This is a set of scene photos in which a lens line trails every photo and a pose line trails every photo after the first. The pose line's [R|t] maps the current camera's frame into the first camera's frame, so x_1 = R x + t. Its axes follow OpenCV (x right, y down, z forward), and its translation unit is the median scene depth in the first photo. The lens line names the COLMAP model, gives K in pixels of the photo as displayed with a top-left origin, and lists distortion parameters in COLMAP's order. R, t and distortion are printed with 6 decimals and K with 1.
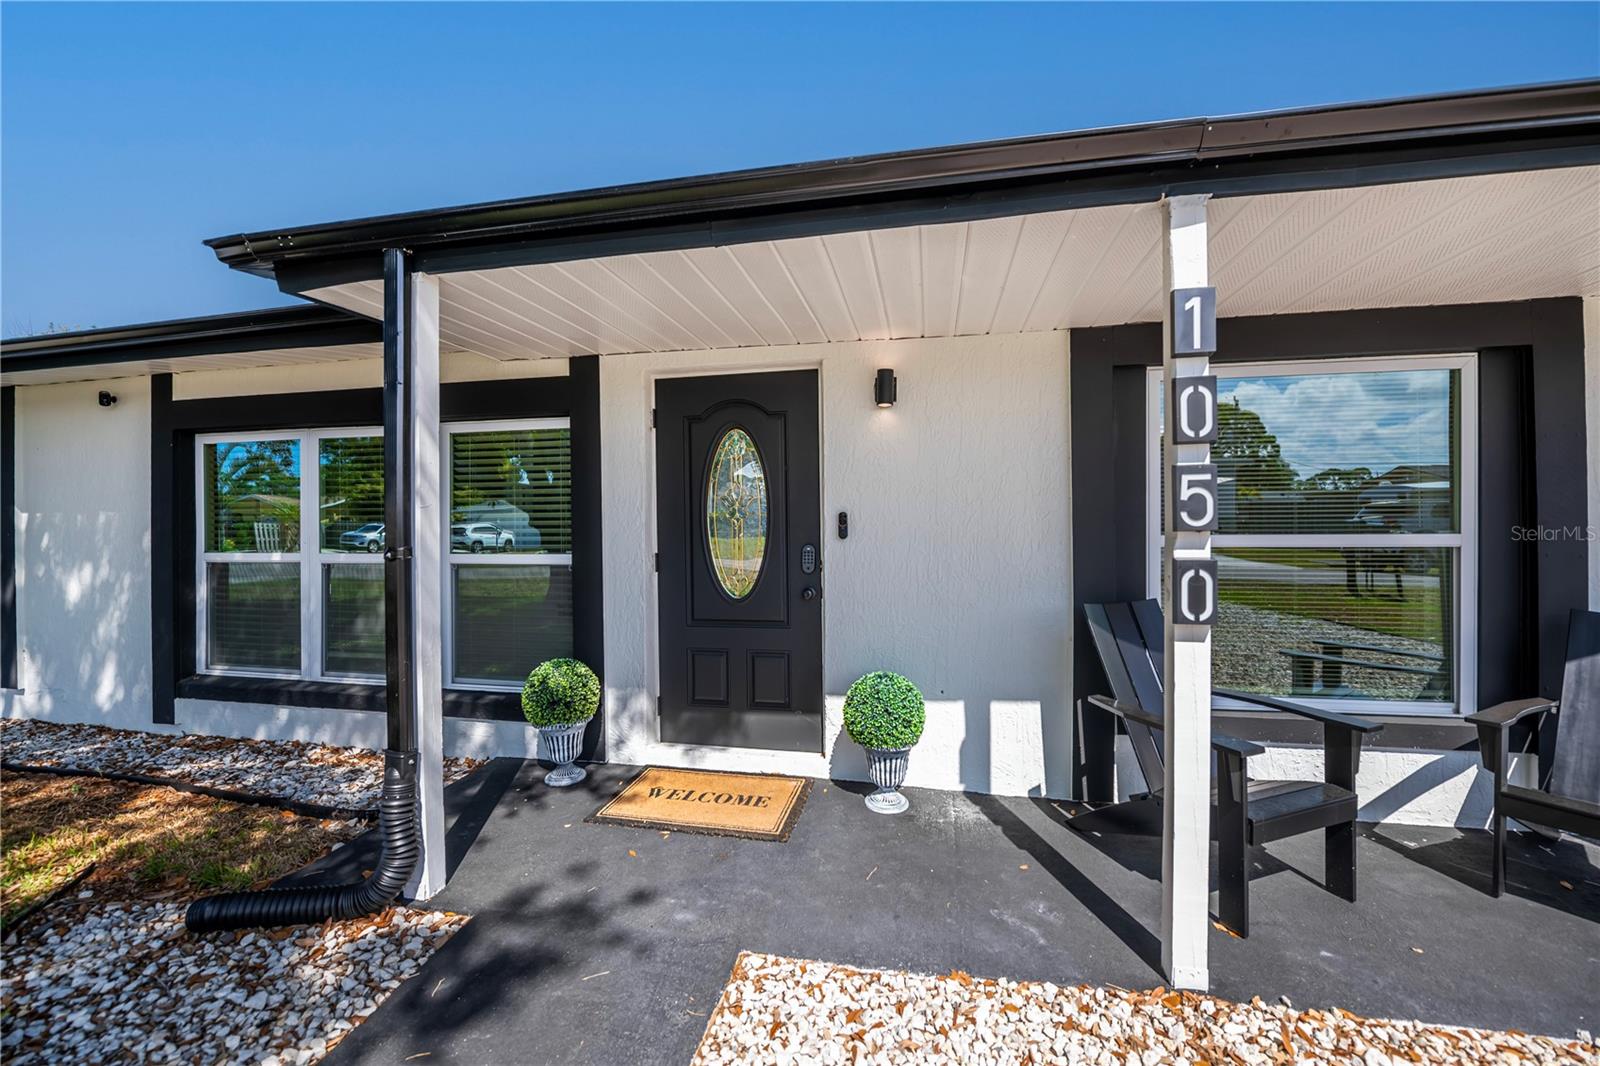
lens RADIAL K [[632.5, 0, 816.5], [0, 632.5, 531.7], [0, 0, 1]] dist [-0.027003, -0.000027]
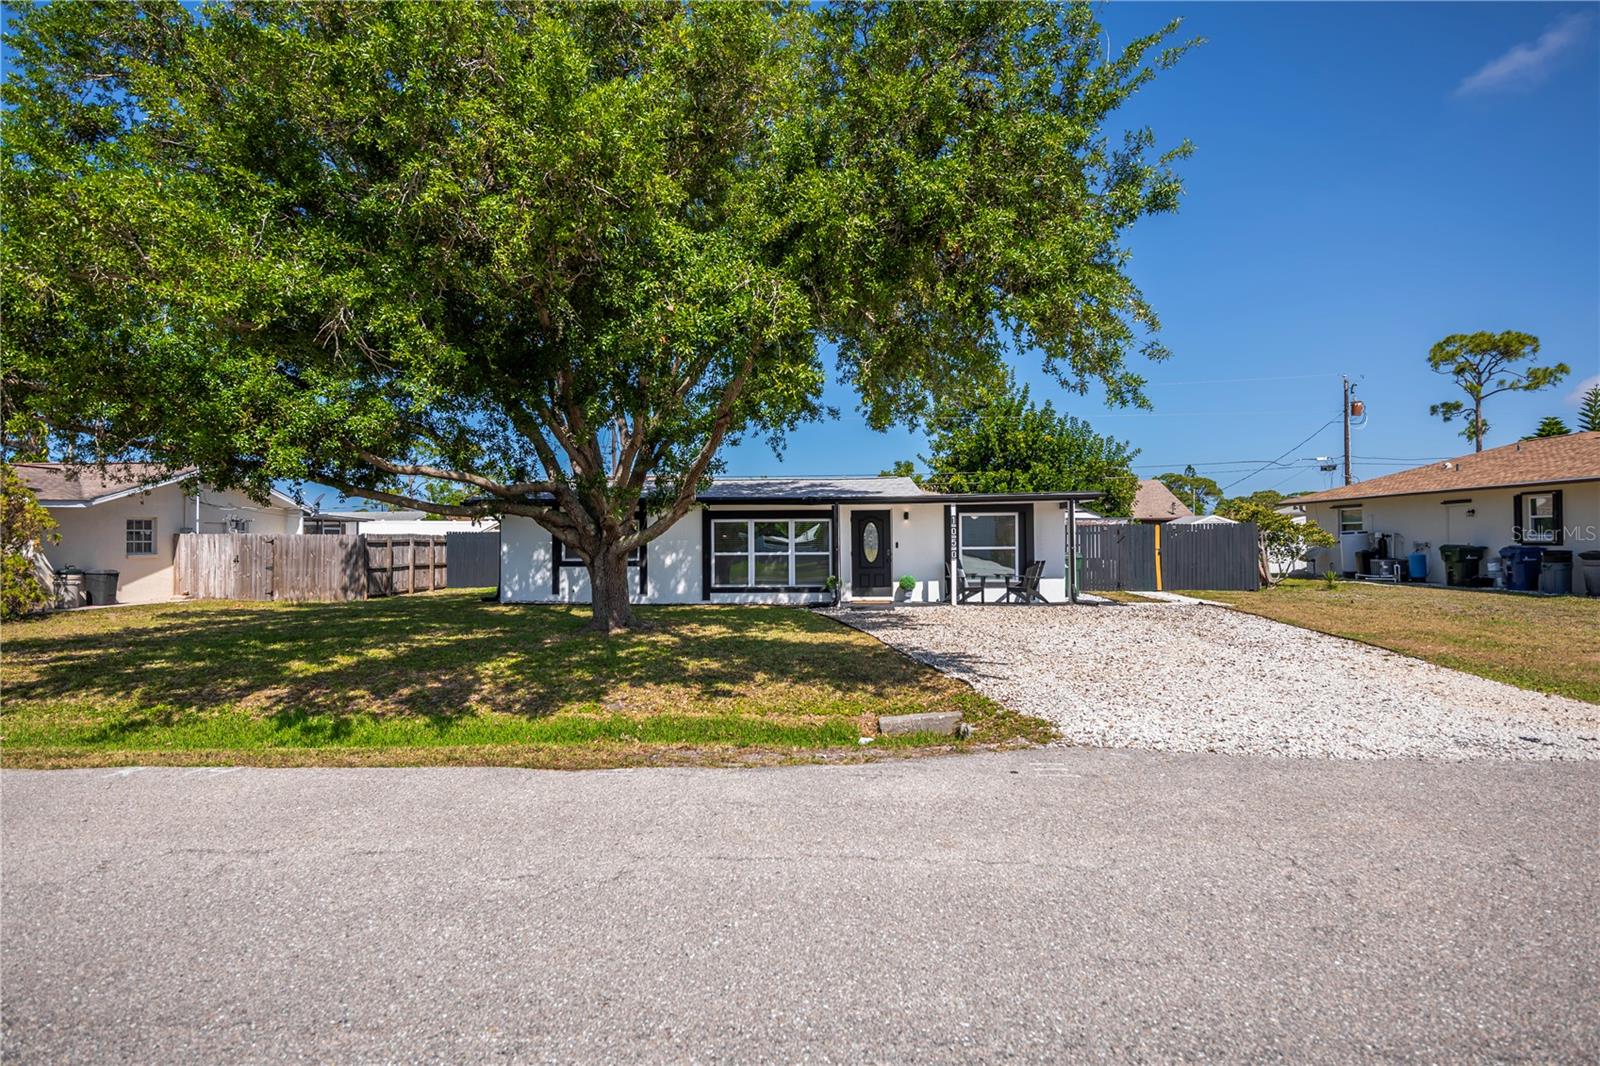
lens RADIAL K [[857.8, 0, 800.0], [0, 857.8, 533.0], [0, 0, 1]] dist [-0.016243, 0.000534]
pose [[0.993025, -0.000498, 0.117902, -1.371267], [0.002200, 0.999895, -0.014310, -0.010542], [-0.117883, 0.014469, 0.992922, -5.027911]]
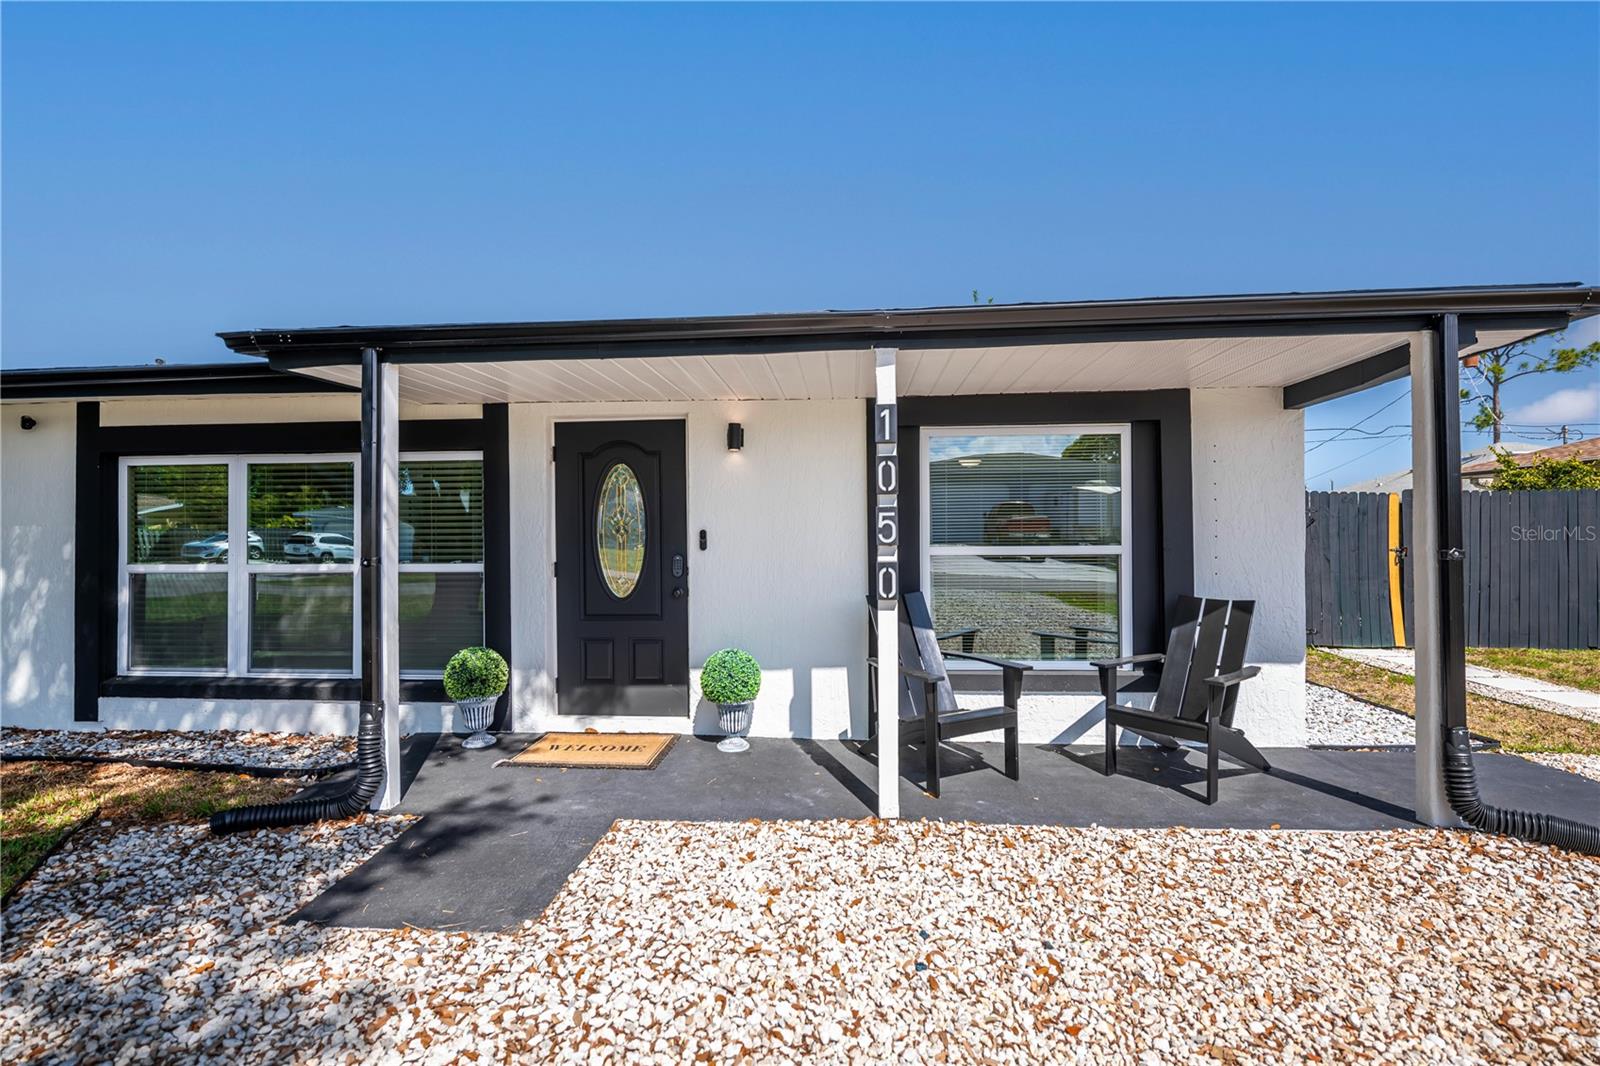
lens RADIAL K [[702.9, 0, 819.0], [0, 702.9, 530.1], [0, 0, 1]] dist [-0.023832, -0.000183]
pose [[0.991699, 0.000514, 0.128580, 0.091478], [0.001550, 0.999872, -0.015955, -0.006507], [-0.128572, 0.016022, 0.991571, -0.470682]]
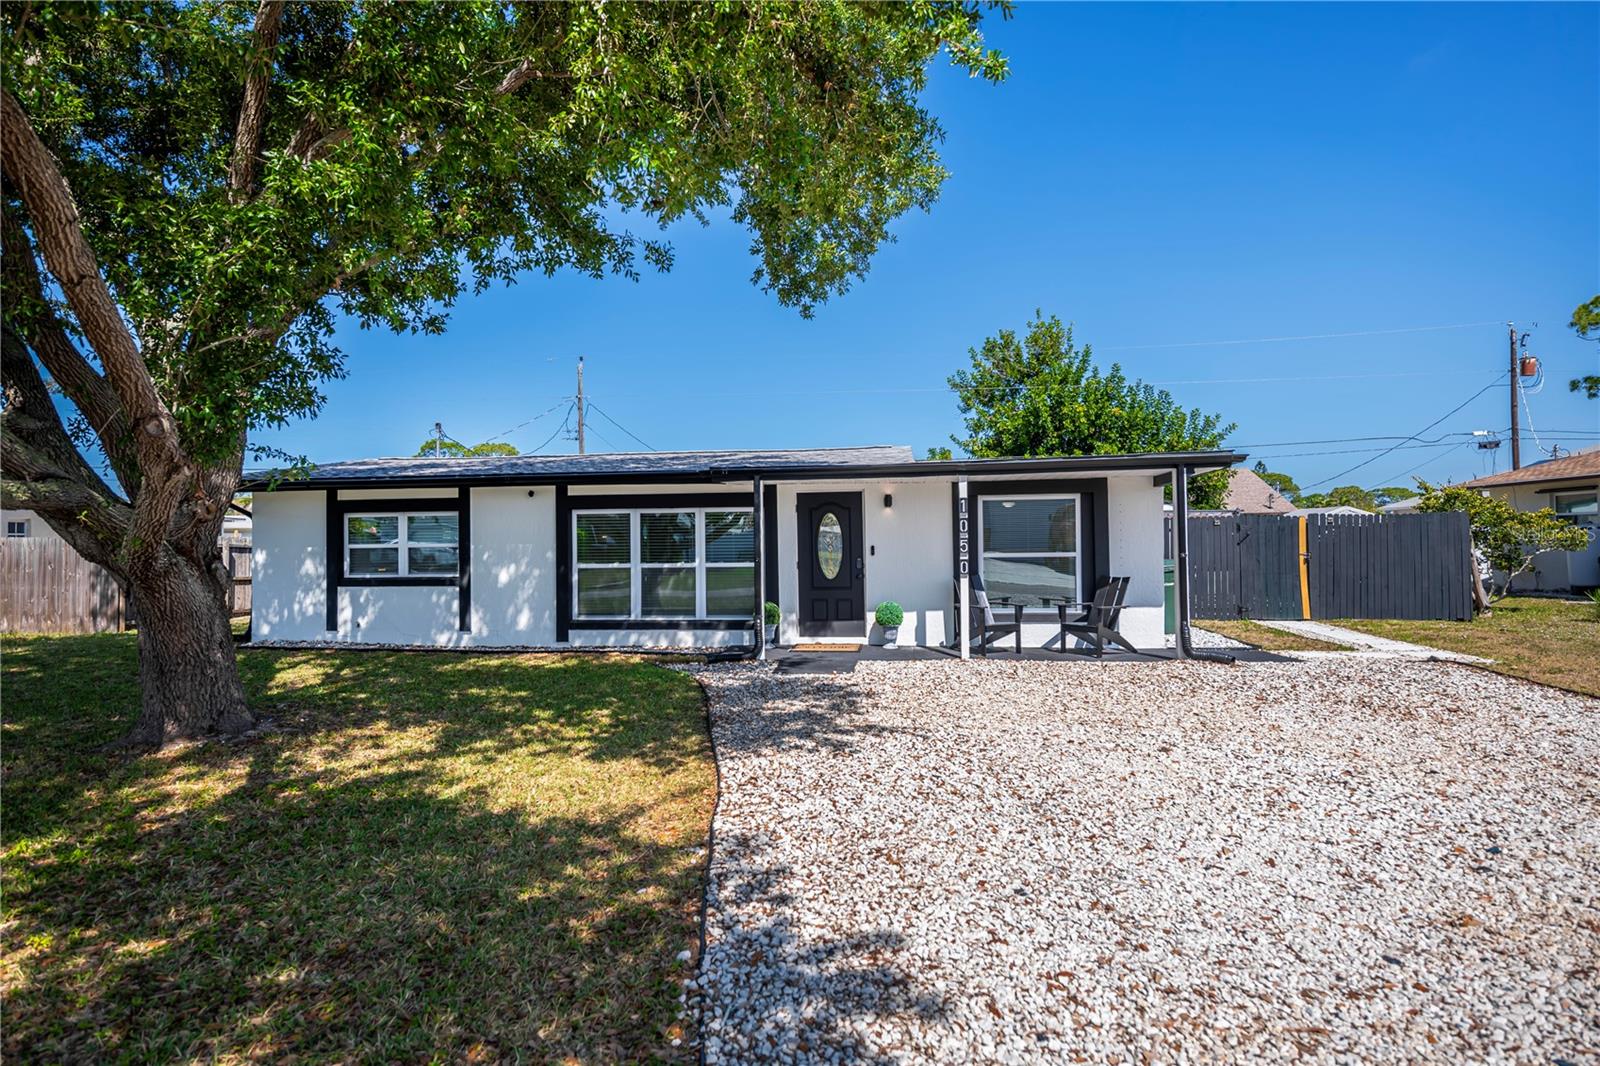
lens RADIAL K [[857.8, 0, 800.0], [0, 857.8, 533.0], [0, 0, 1]] dist [-0.016243, 0.000534]
pose [[0.998467, -0.005356, 0.055095, -0.467037], [0.006313, 0.999832, -0.017207, -0.023263], [-0.054994, 0.017529, 0.998333, -2.635259]]
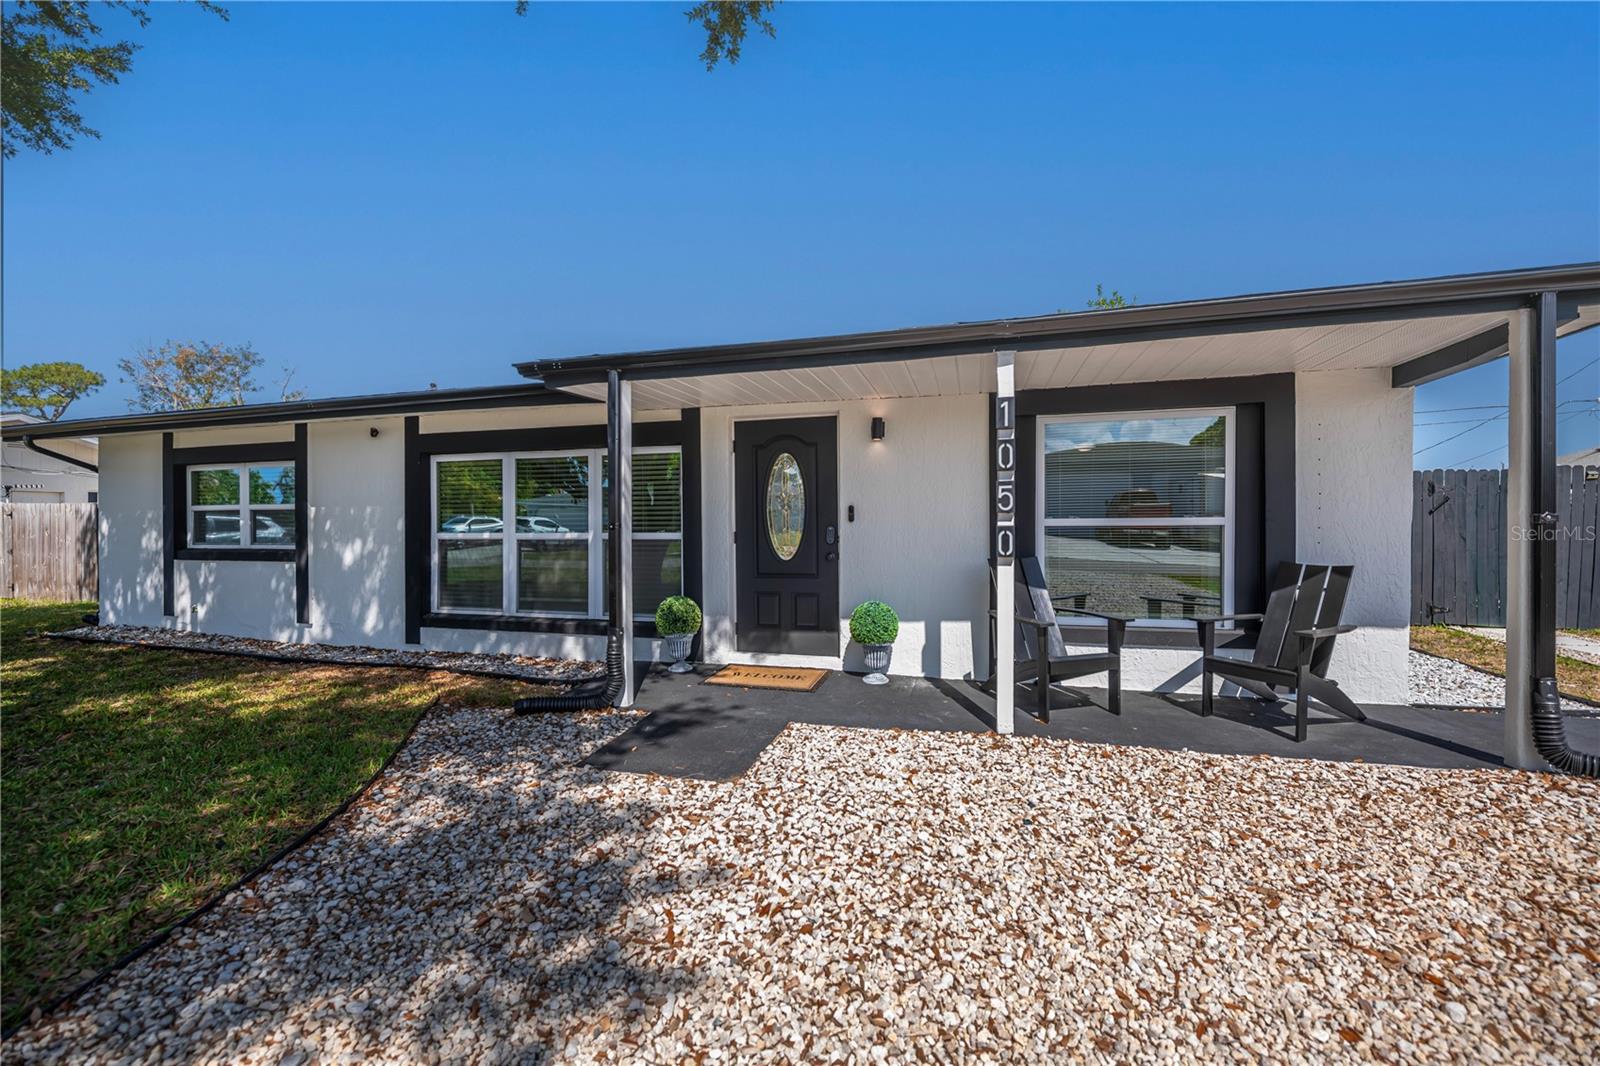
lens RADIAL K [[646.6, 0, 806.2], [0, 646.6, 532.9], [0, 0, 1]] dist [-0.027502, -0.000230]
pose [[0.996807, 0.002140, -0.079826, 0.058442], [-0.001691, 0.999982, 0.005692, 0.029545], [0.079837, -0.005539, 0.996793, -0.645866]]
